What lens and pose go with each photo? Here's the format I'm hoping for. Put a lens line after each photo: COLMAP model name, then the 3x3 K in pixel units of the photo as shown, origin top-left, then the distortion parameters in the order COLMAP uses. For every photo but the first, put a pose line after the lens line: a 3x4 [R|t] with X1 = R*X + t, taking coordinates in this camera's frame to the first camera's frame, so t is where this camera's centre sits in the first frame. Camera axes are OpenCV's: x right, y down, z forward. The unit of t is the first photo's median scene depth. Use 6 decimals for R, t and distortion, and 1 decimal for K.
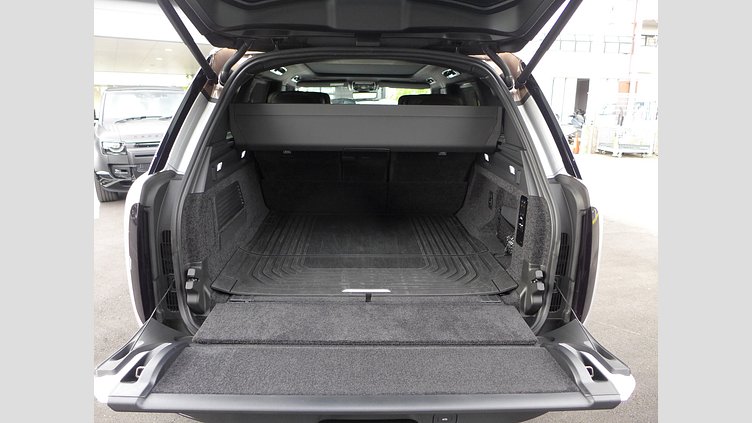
lens RADIAL K [[411.7, 0, 373.3], [0, 411.7, 206.6], [0, 0, 1]] dist [-0.019139, 0.000673]
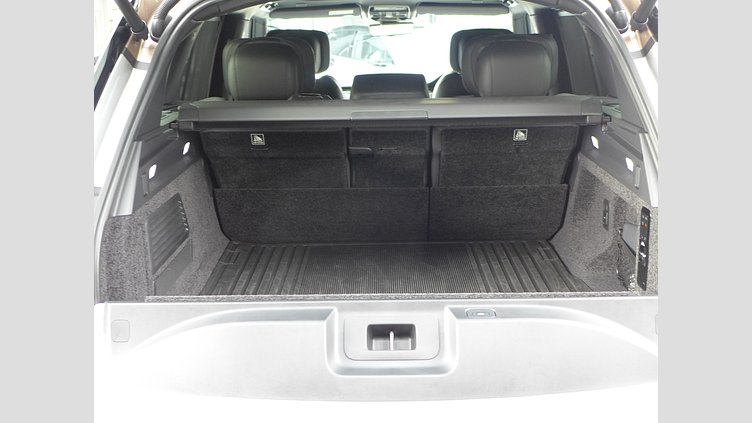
lens RADIAL K [[812.9, 0, 386.3], [0, 812.9, 211.4], [0, 0, 1]] dist [-0.060667, -0.023593]
pose [[0.998840, -0.023532, -0.042018, 0.025585], [0.022530, 0.999454, -0.024159, 0.000036], [0.042564, 0.023184, 0.998825, -0.181733]]
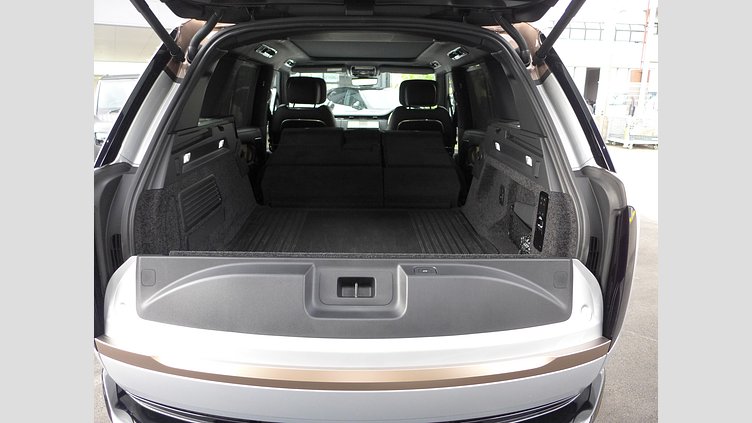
lens RADIAL K [[412.6, 0, 374.6], [0, 412.6, 211.3], [0, 0, 1]] dist [-0.032268, 0.000295]
pose [[0.999948, -0.001120, -0.010168, 0.023399], [0.001427, 0.999543, 0.030211, -0.009731], [0.010130, -0.030224, 0.999492, 0.127556]]
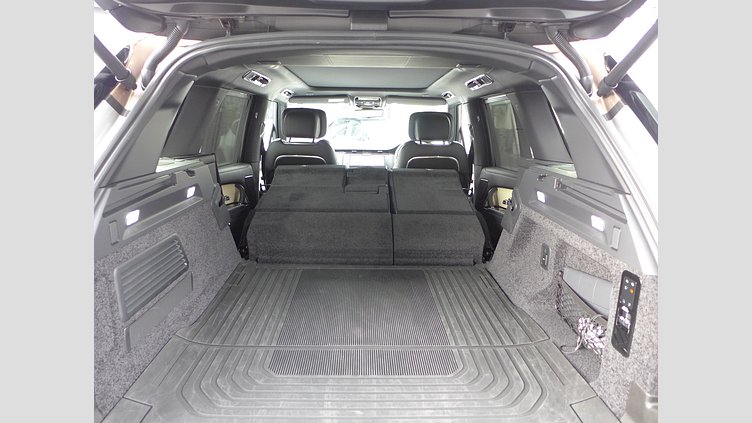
lens RADIAL K [[412.6, 0, 374.6], [0, 412.6, 211.3], [0, 0, 1]] dist [-0.032268, 0.000295]
pose [[0.999912, 0.002883, -0.012924, 0.004253], [-0.003383, 0.999241, -0.038819, -0.074004], [0.012802, 0.038859, 0.999163, 0.334070]]
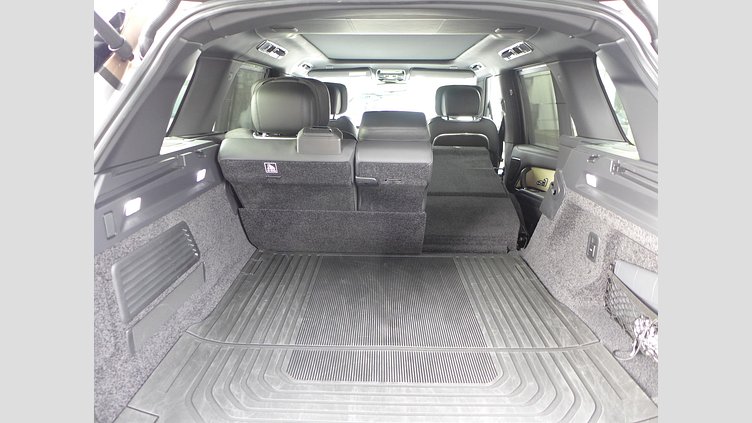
lens RADIAL K [[411.9, 0, 376.0], [0, 411.9, 211.5], [0, 0, 1]] dist [-0.039246, 0.000188]
pose [[0.998355, 0.007005, -0.056904, -0.010496], [-0.005932, 0.999802, 0.018999, -0.091046], [0.057026, -0.018631, 0.998199, 0.411084]]
